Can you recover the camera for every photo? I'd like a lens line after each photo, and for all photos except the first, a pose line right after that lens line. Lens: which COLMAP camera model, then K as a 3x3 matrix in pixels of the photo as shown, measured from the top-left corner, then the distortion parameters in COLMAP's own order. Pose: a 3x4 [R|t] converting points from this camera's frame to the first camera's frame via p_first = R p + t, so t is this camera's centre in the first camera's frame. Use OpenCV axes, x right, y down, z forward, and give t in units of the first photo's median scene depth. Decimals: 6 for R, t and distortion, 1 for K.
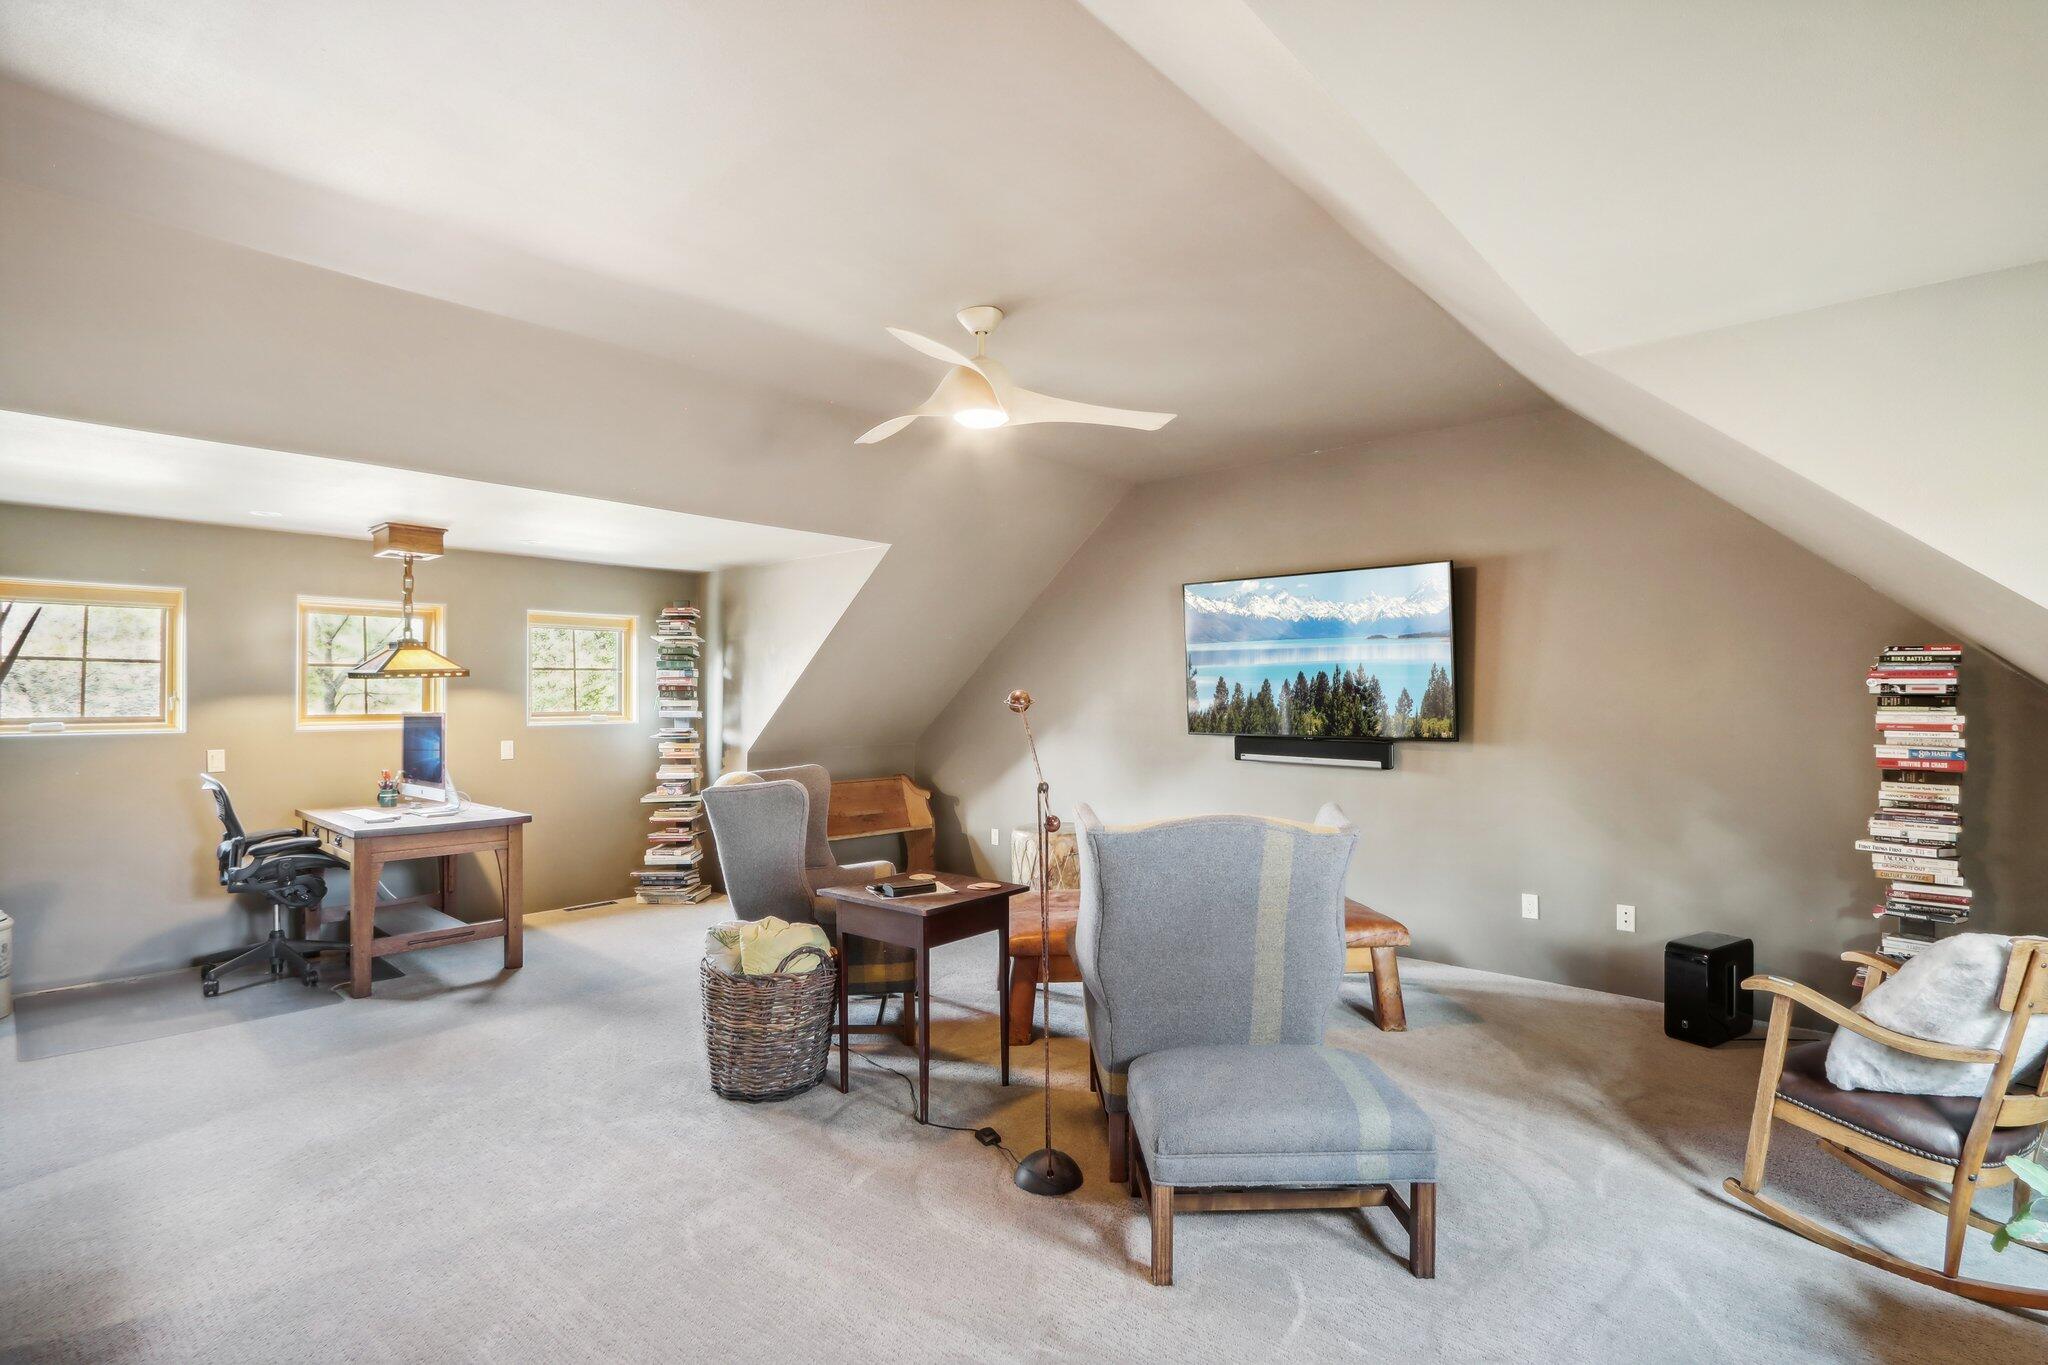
lens RADIAL K [[987.1, 0, 1024.9], [0, 987.1, 674.8], [0, 0, 1]] dist [-0.014299, 0.000947]
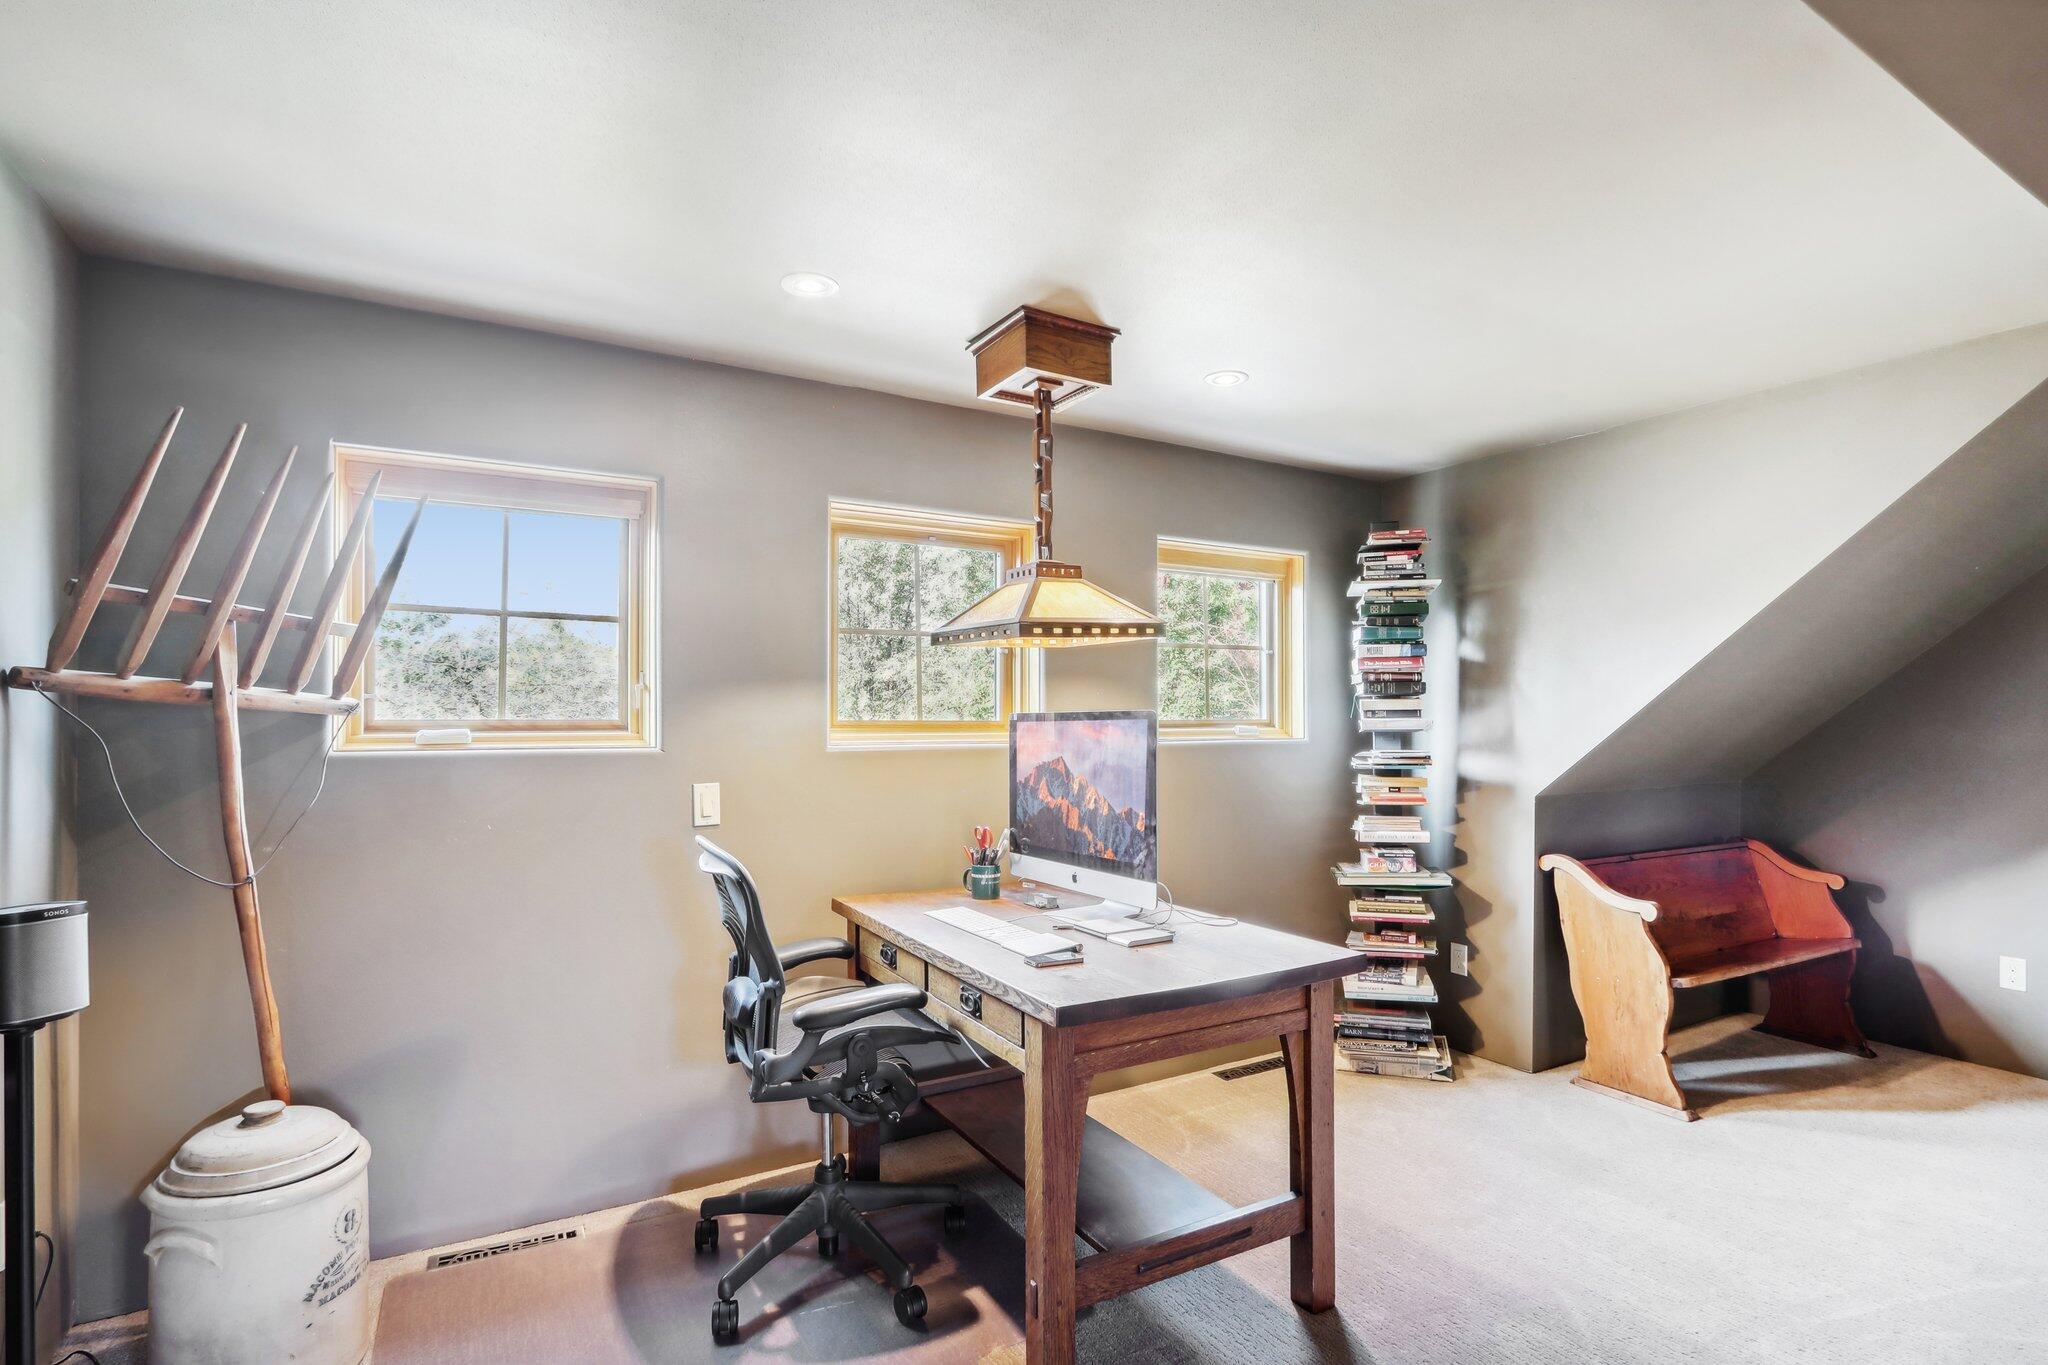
lens RADIAL K [[987.1, 0, 1024.9], [0, 987.1, 674.8], [0, 0, 1]] dist [-0.014299, 0.000947]
pose [[0.953642, -0.015090, -0.300566, -0.388016], [0.007821, 0.999647, -0.025376, 0.024959], [0.300843, 0.021849, 0.953423, 0.418157]]
